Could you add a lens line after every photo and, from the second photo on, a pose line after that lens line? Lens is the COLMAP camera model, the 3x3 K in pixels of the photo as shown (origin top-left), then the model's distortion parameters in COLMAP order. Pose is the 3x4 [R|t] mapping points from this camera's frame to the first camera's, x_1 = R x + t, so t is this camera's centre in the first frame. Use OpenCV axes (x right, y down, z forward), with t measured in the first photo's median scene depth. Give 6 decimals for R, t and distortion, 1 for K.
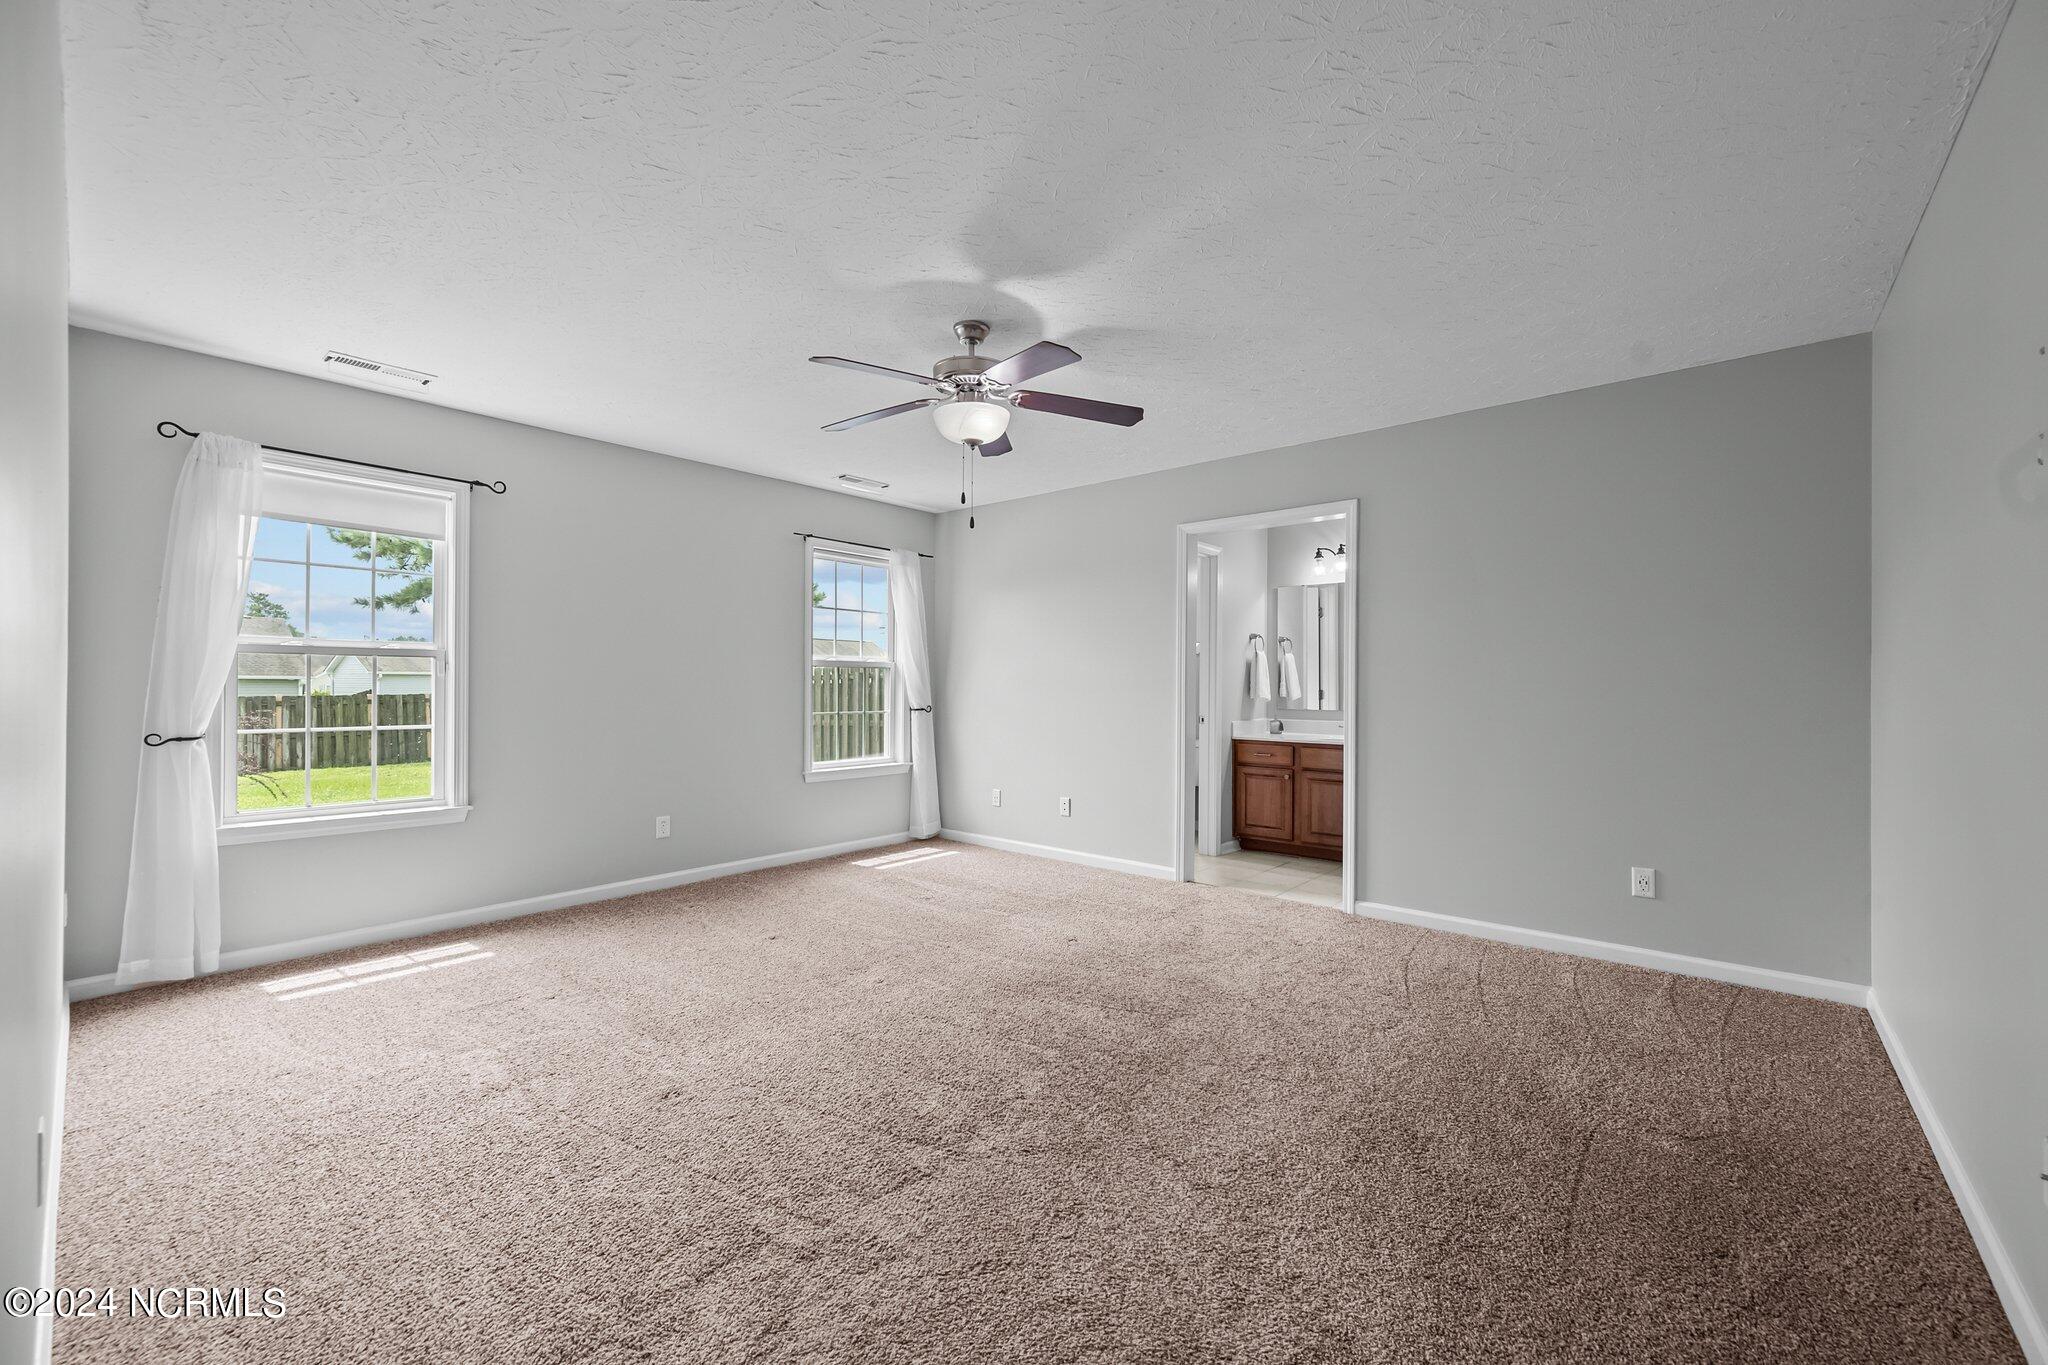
lens RADIAL K [[810.4, 0, 1025.2], [0, 810.4, 688.5], [0, 0, 1]] dist [0.000276, 0.000096]
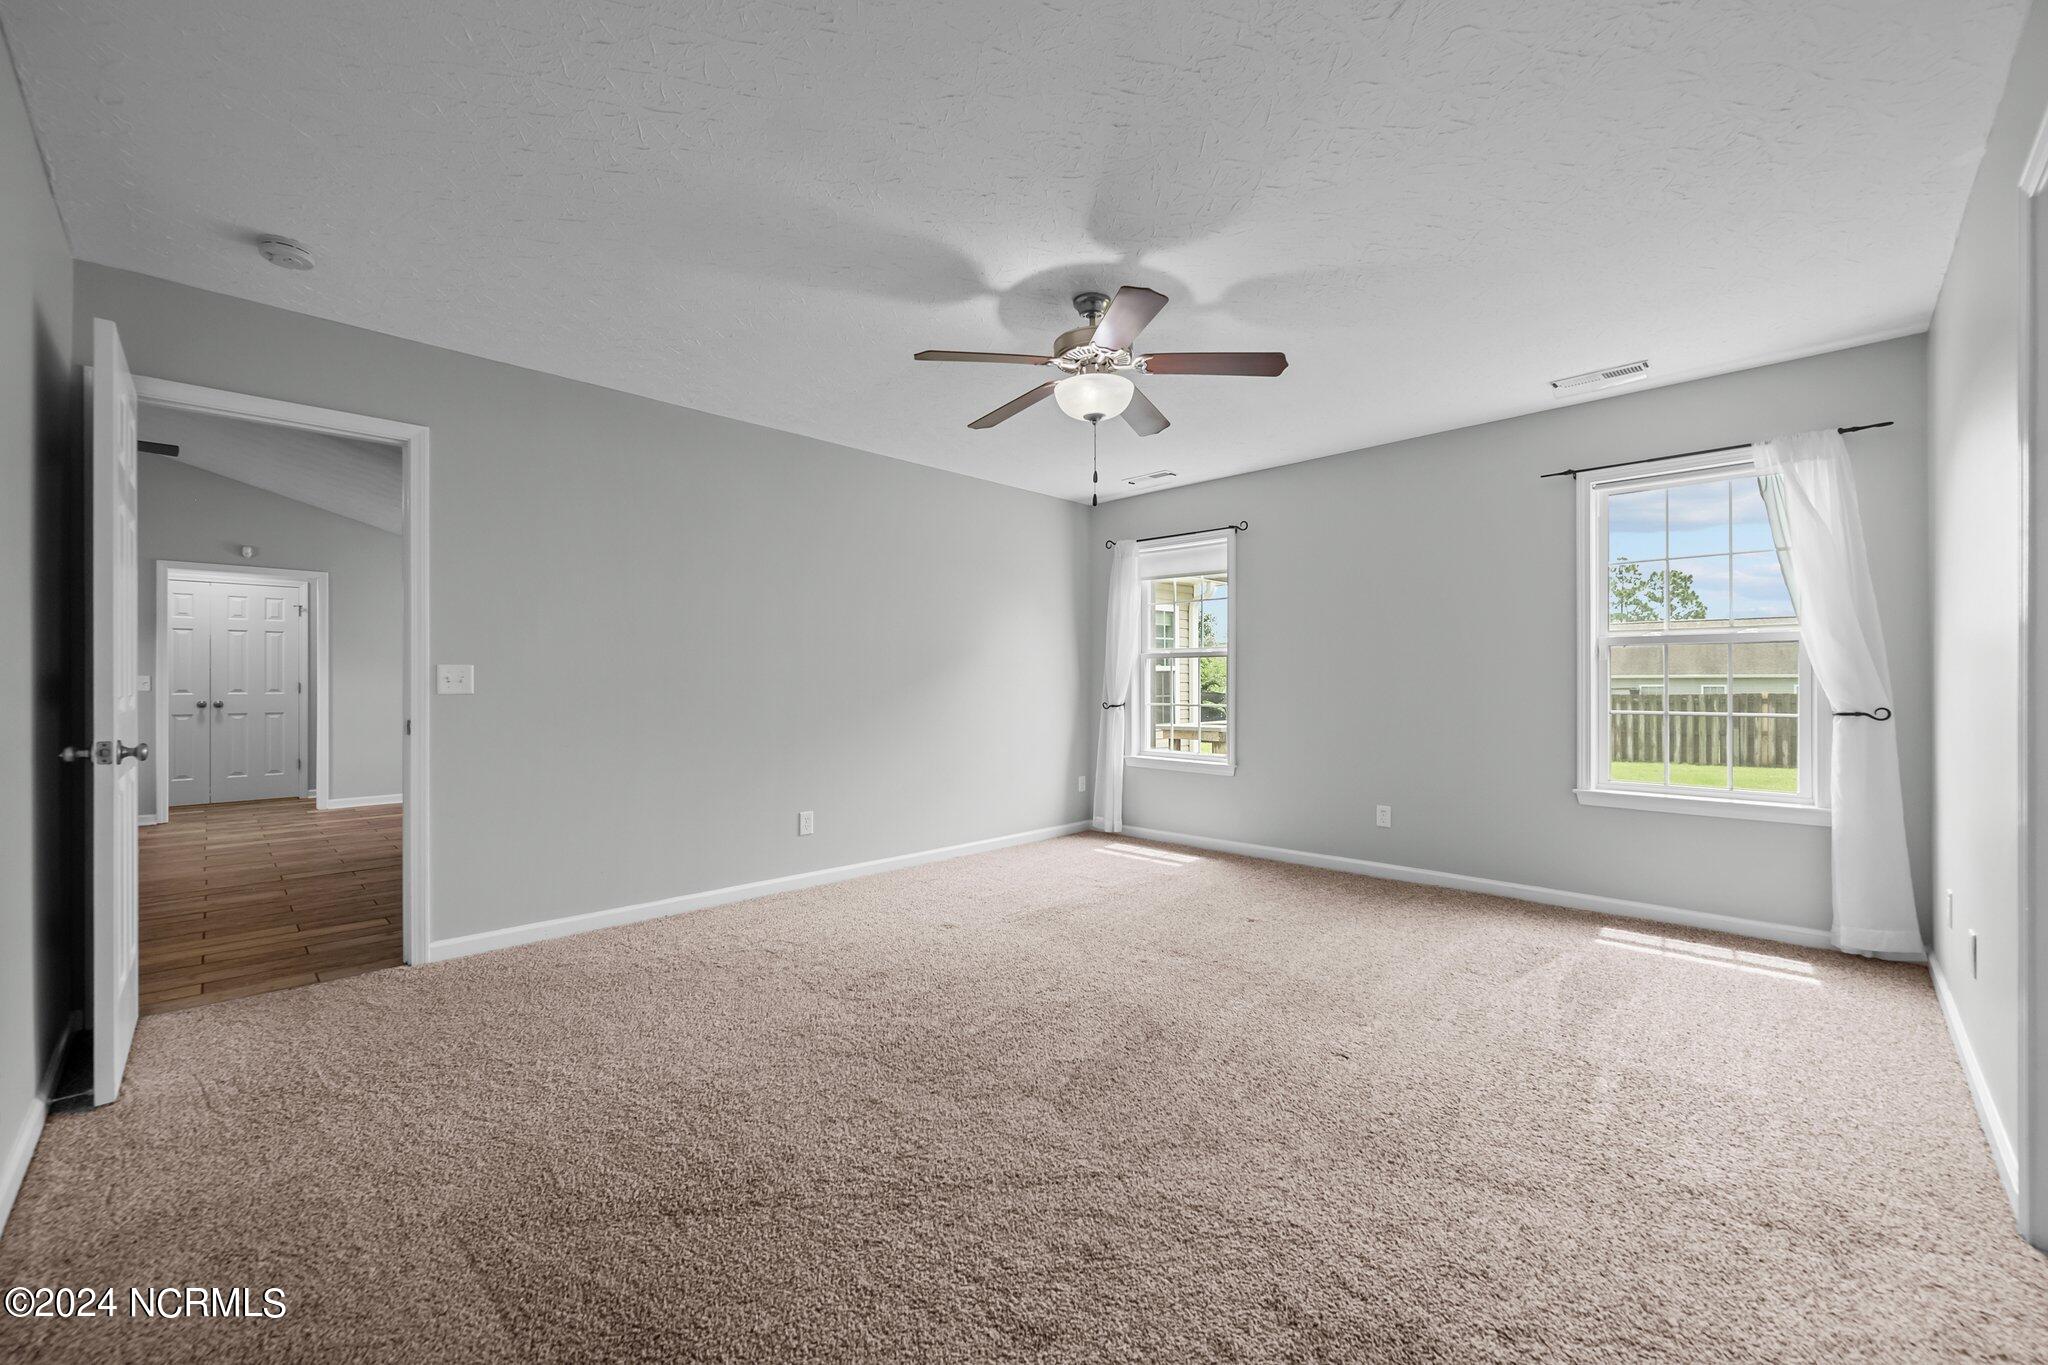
lens RADIAL K [[793.5, 0, 1024.0], [0, 793.5, 682.5], [0, 0, 1]] dist [-0.000770, -0.000081]
pose [[-0.061373, -0.003660, -0.998108, 0.656879], [-0.002755, 0.999990, -0.003498, 0.012002], [0.998111, 0.002535, -0.061383, 0.723873]]
